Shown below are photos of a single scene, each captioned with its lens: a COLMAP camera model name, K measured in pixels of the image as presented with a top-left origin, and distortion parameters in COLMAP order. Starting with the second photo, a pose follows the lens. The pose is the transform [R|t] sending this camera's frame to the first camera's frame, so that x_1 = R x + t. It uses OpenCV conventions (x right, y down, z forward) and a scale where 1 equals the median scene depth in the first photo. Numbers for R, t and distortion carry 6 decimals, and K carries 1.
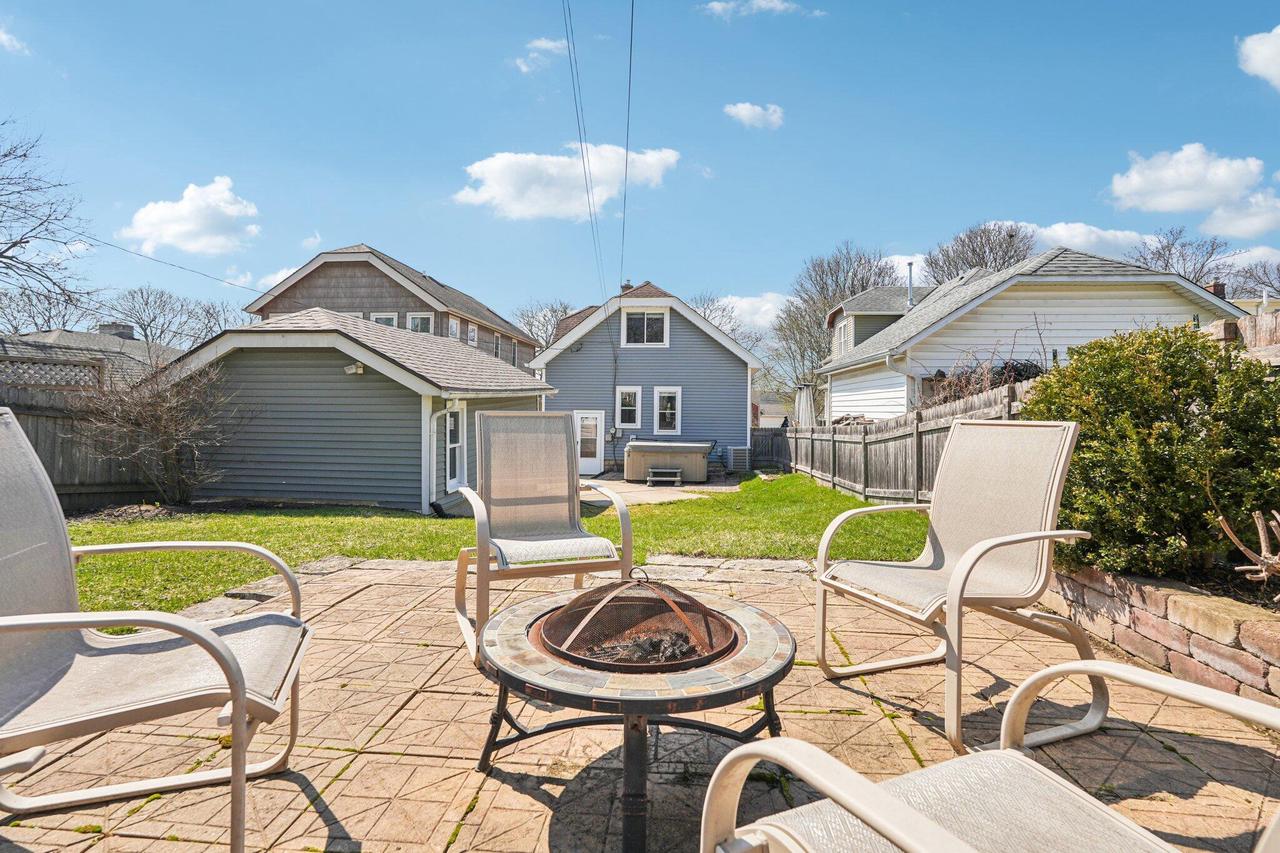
lens RADIAL K [[646.7, 0, 625.0], [0, 646.7, 399.2], [0, 0, 1]] dist [-0.014330, 0.003397]
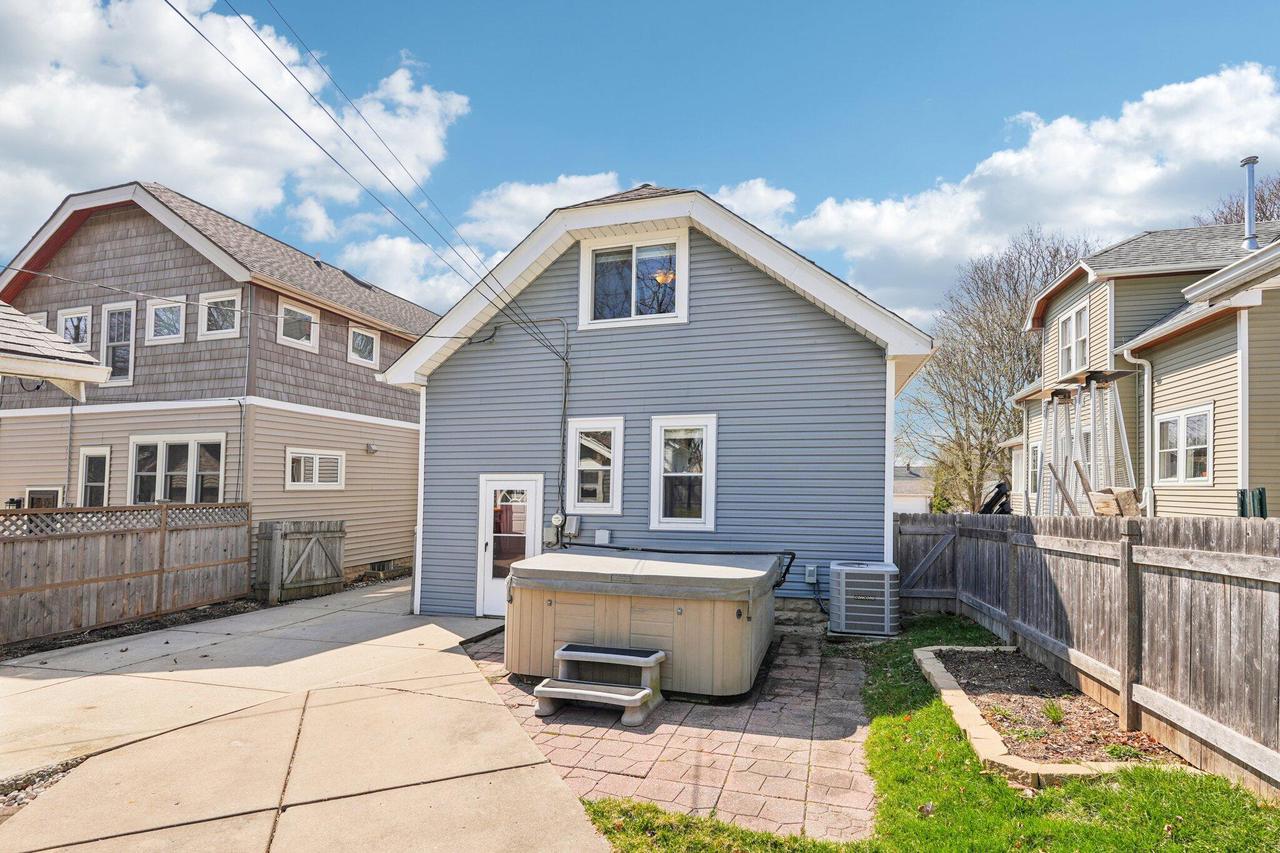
lens RADIAL K [[599.1, 0, 631.9], [0, 599.1, 486.5], [0, 0, 1]] dist [-0.008236, -0.000442]
pose [[0.982033, -0.004497, -0.188655, 0.106095], [0.005717, 0.999966, 0.005926, 0.024257], [0.188622, -0.006898, 0.982025, 0.608806]]
